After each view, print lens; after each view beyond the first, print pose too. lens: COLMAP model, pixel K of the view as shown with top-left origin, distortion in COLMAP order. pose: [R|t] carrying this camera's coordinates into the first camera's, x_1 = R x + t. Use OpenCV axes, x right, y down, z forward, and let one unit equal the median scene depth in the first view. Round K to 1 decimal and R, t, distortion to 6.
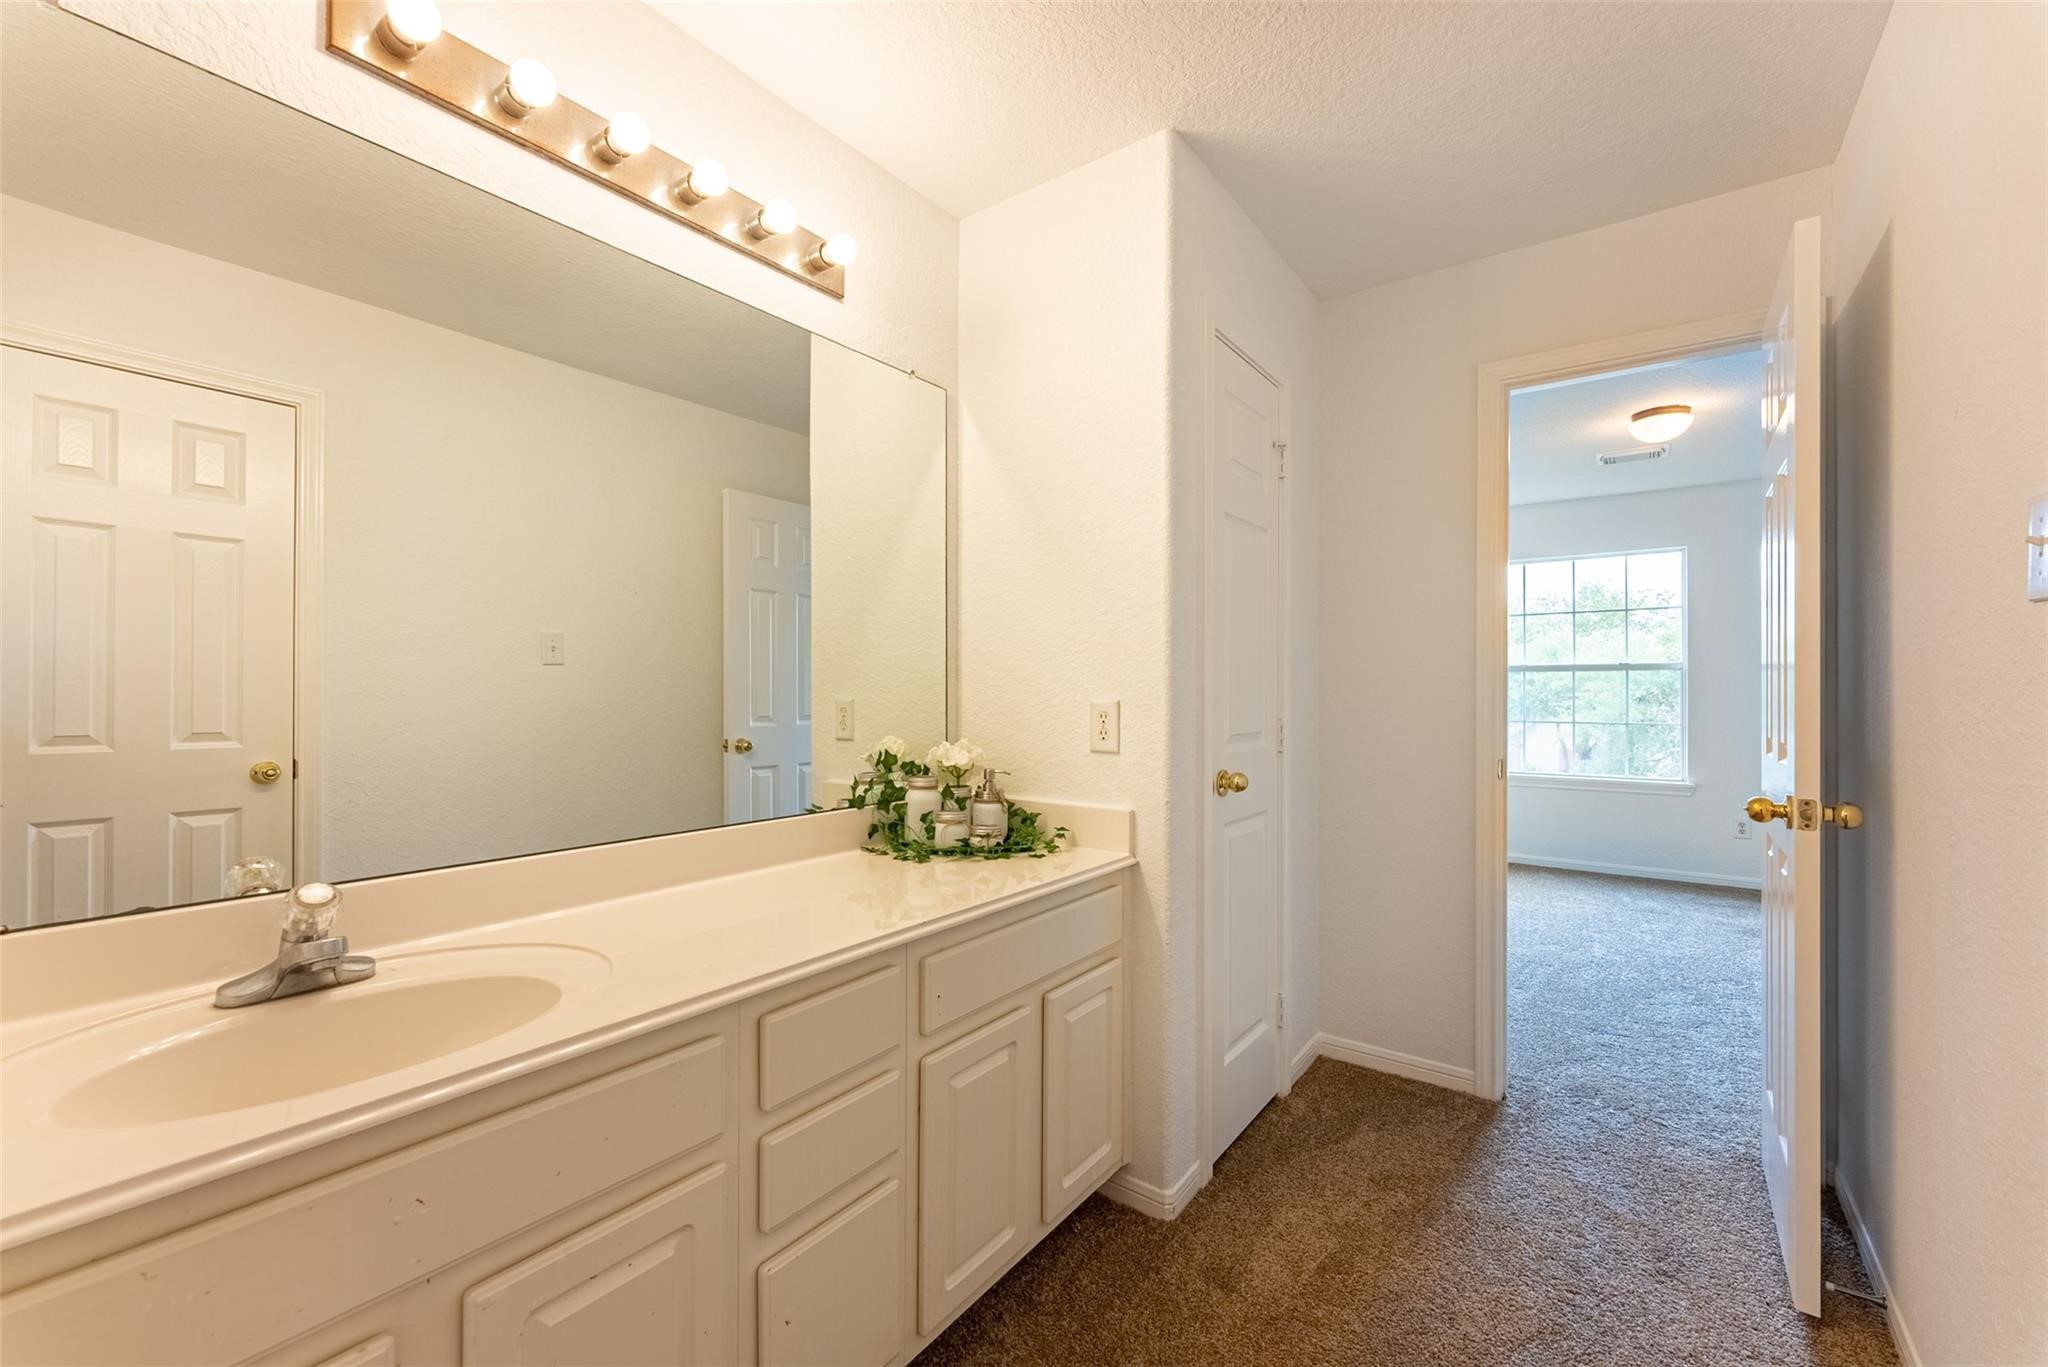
lens RADIAL K [[832.3, 0, 1028.4], [0, 832.3, 680.7], [0, 0, 1]] dist [0.004746, 0.000453]
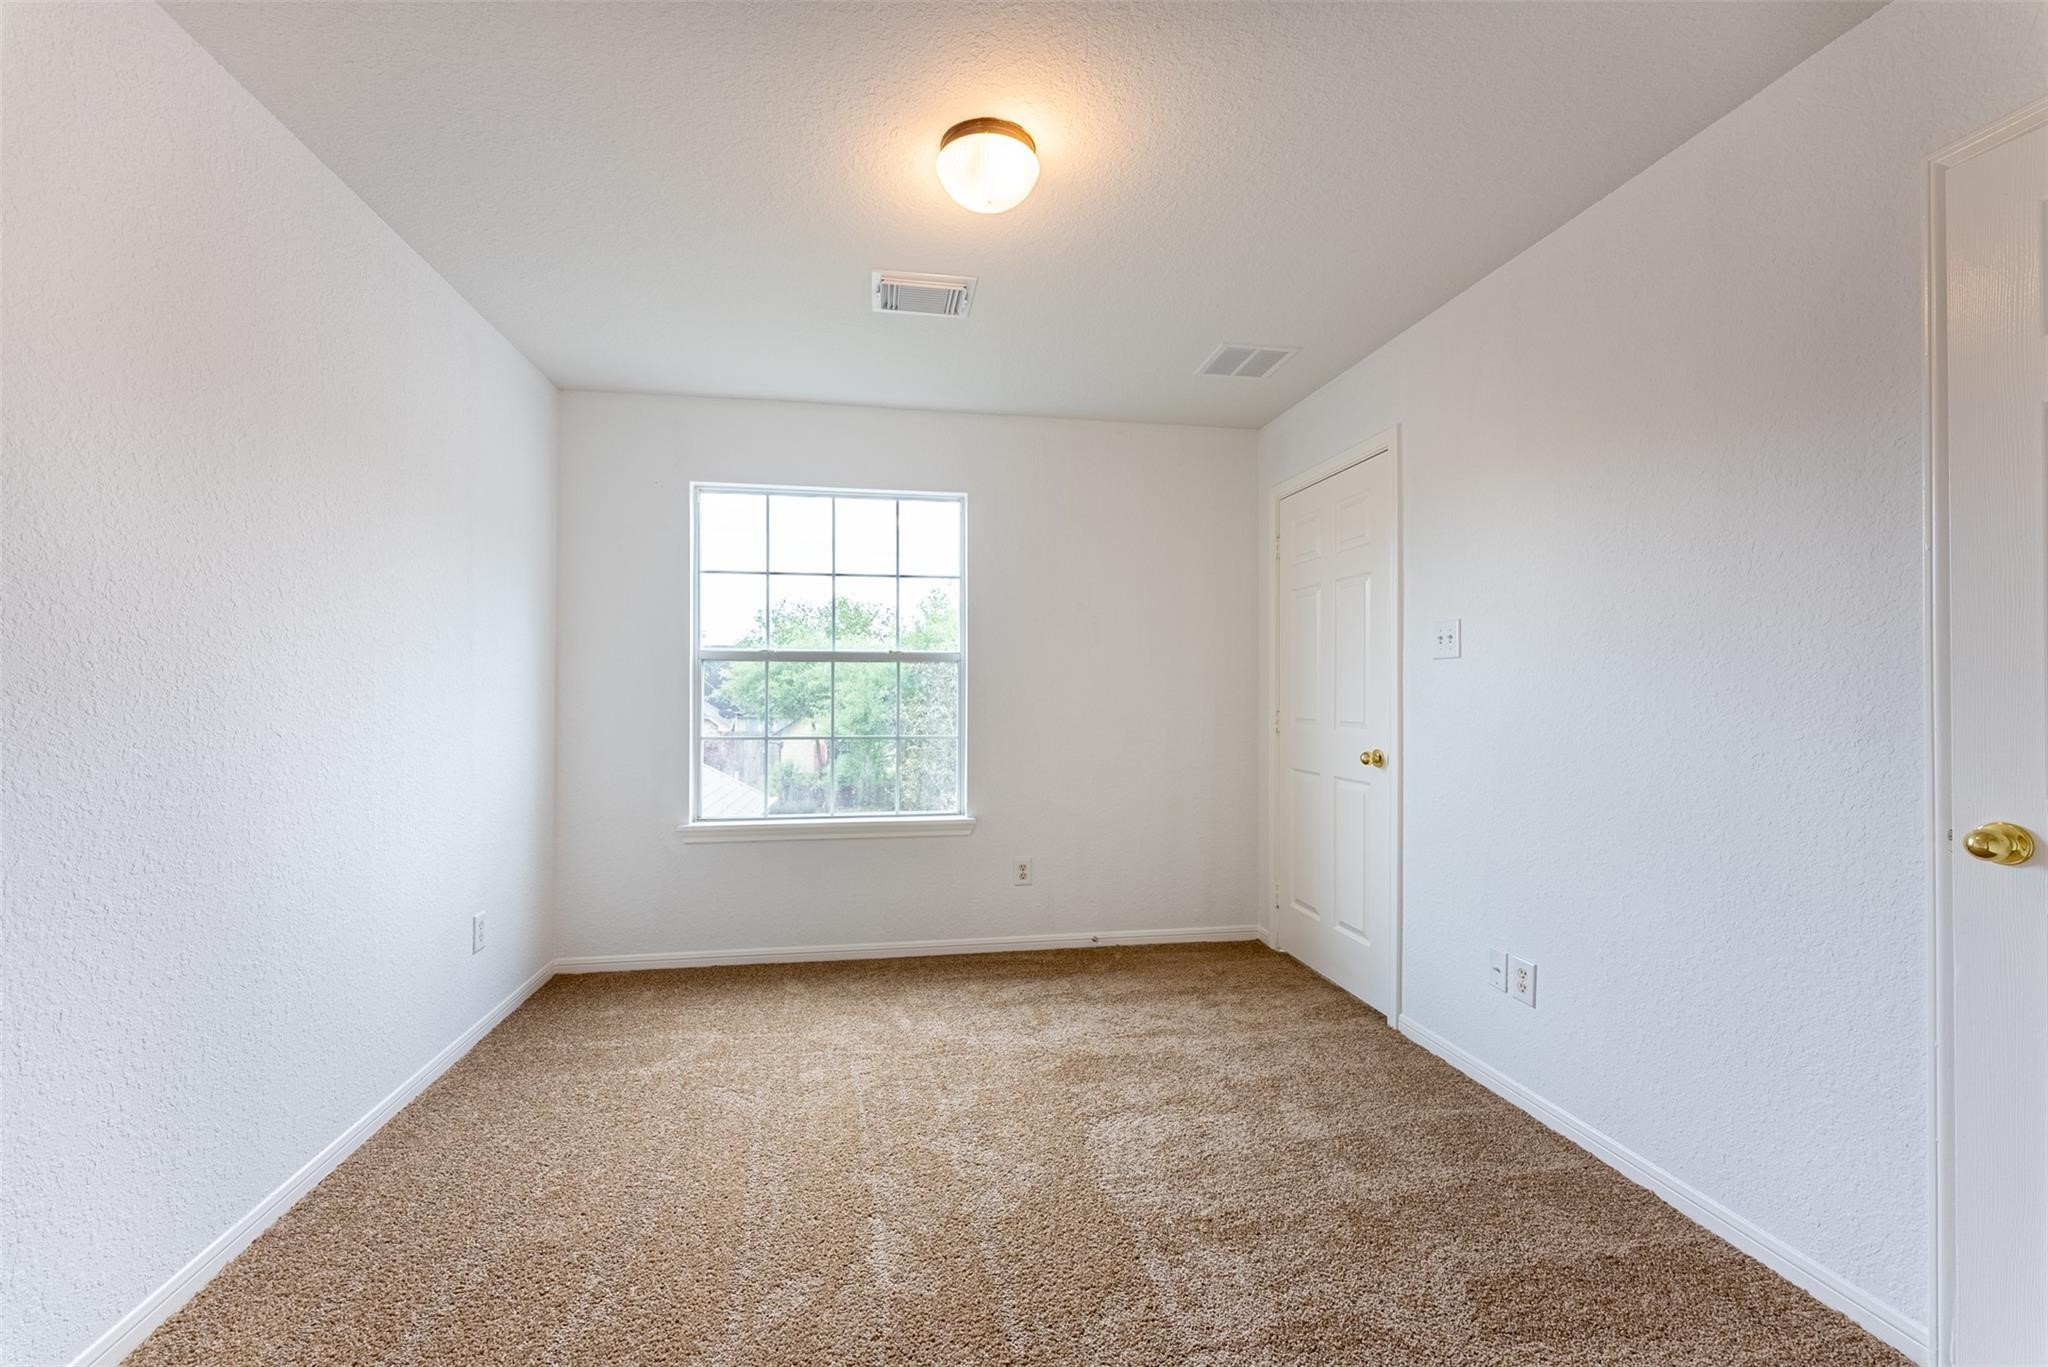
lens RADIAL K [[832.3, 0, 1028.0], [0, 832.3, 693.9], [0, 0, 1]] dist [0.004746, 0.000453]
pose [[0.683158, -0.004254, 0.730259, 0.291592], [-0.007511, 0.999889, 0.012851, 0.004741], [-0.730232, -0.014264, 0.683050, 0.458753]]
